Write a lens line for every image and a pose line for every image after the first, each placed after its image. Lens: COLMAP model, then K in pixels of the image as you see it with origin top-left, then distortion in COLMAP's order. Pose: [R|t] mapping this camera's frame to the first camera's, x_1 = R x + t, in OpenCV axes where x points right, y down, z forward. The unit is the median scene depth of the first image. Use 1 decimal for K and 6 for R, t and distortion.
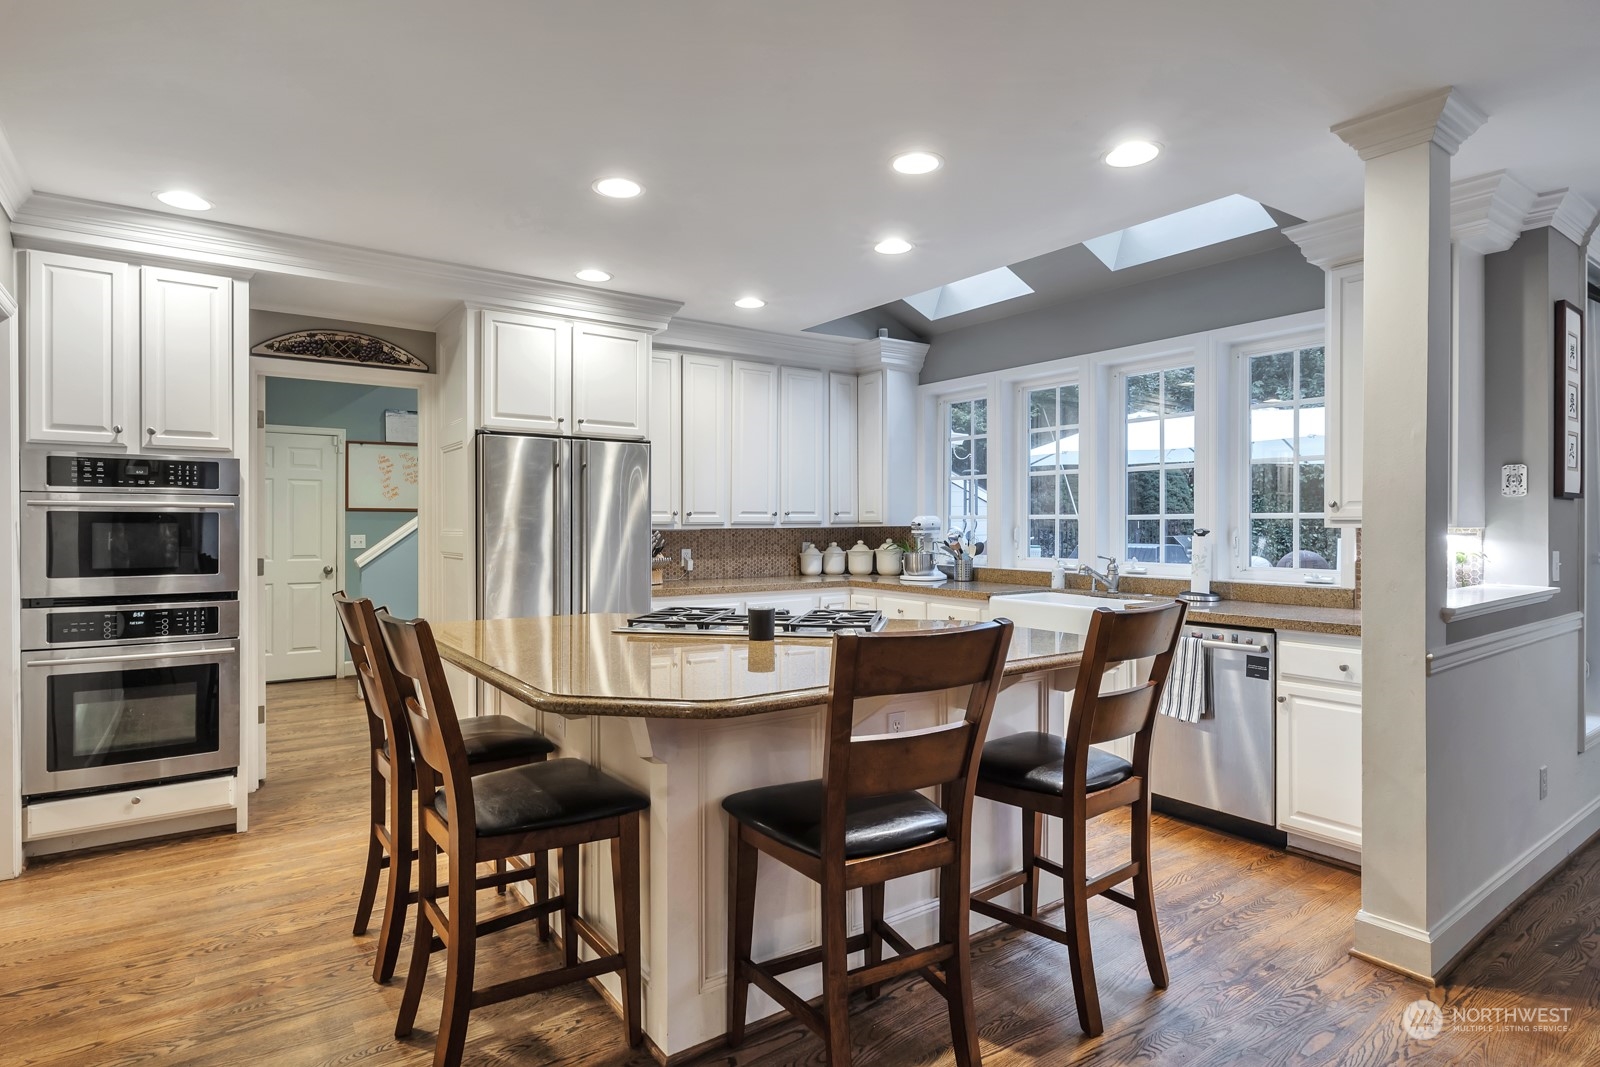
lens RADIAL K [[847.3, 0, 800.0], [0, 847.3, 533.5], [0, 0, 1]] dist [0.003511, 0.001192]
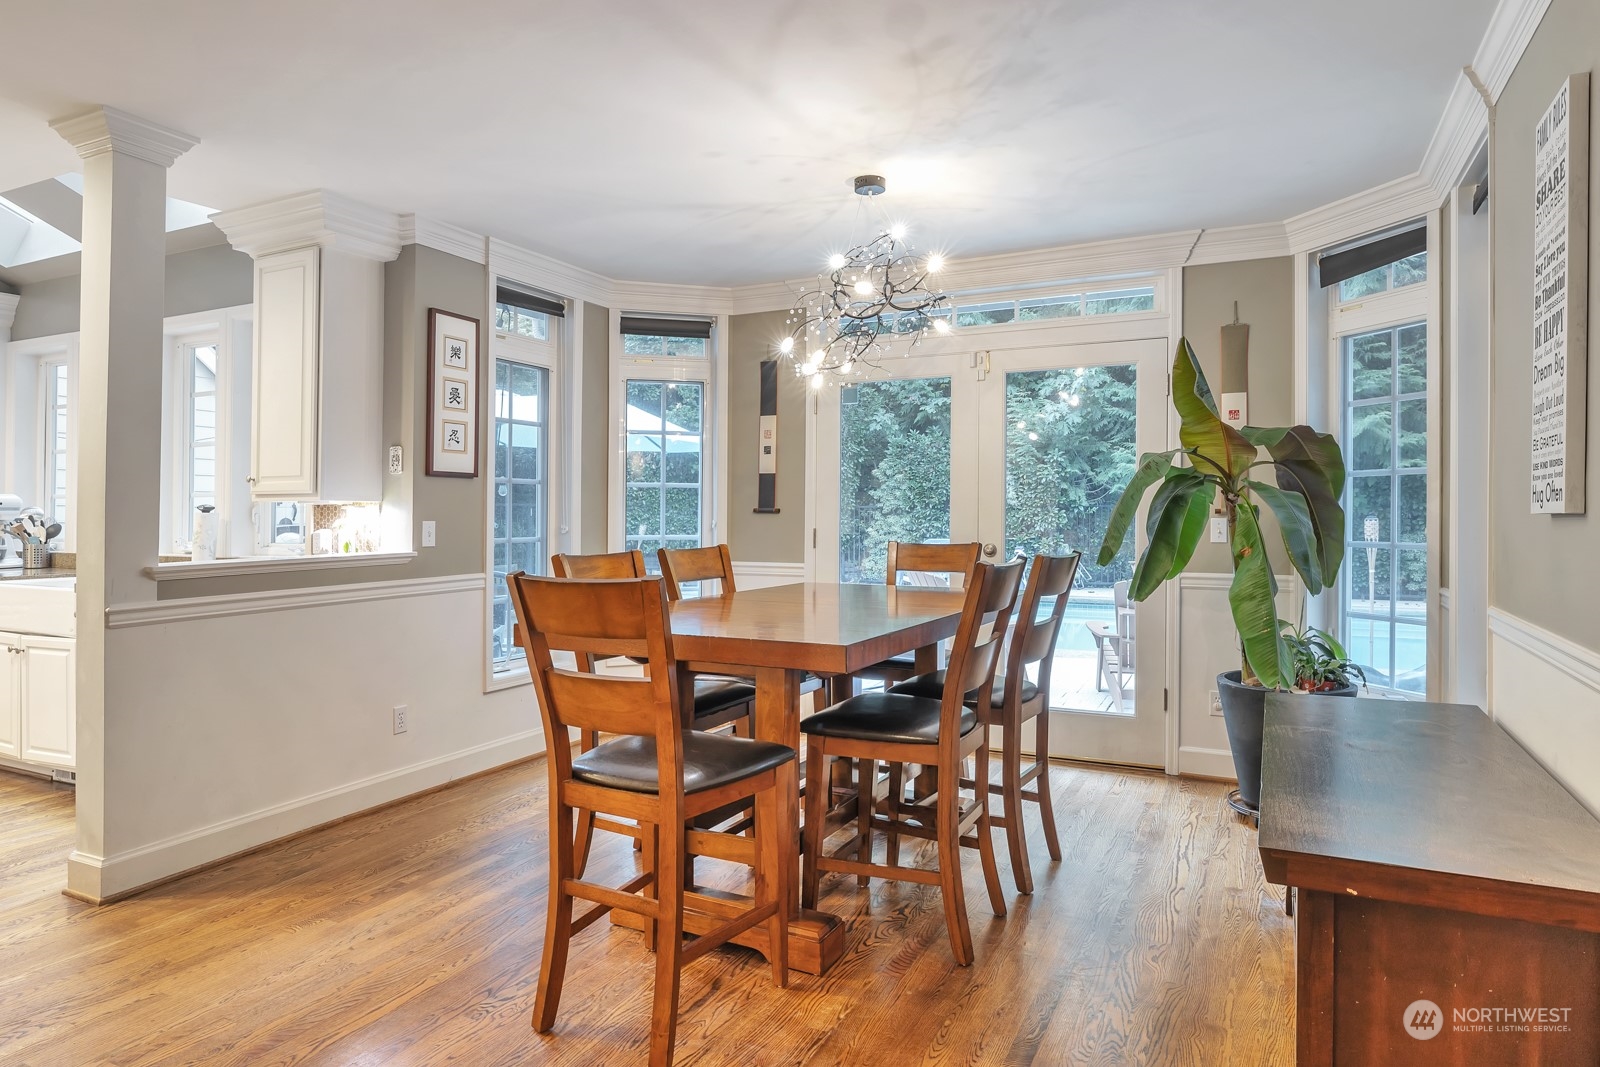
lens RADIAL K [[955.8, 0, 801.4], [0, 955.8, 517.4], [0, 0, 1]] dist [0.000015, -0.000163]
pose [[0.887418, -0.005176, 0.460937, 0.725449], [0.009649, 0.999926, -0.007347, 0.030365], [-0.460865, 0.010968, 0.887403, -0.399979]]
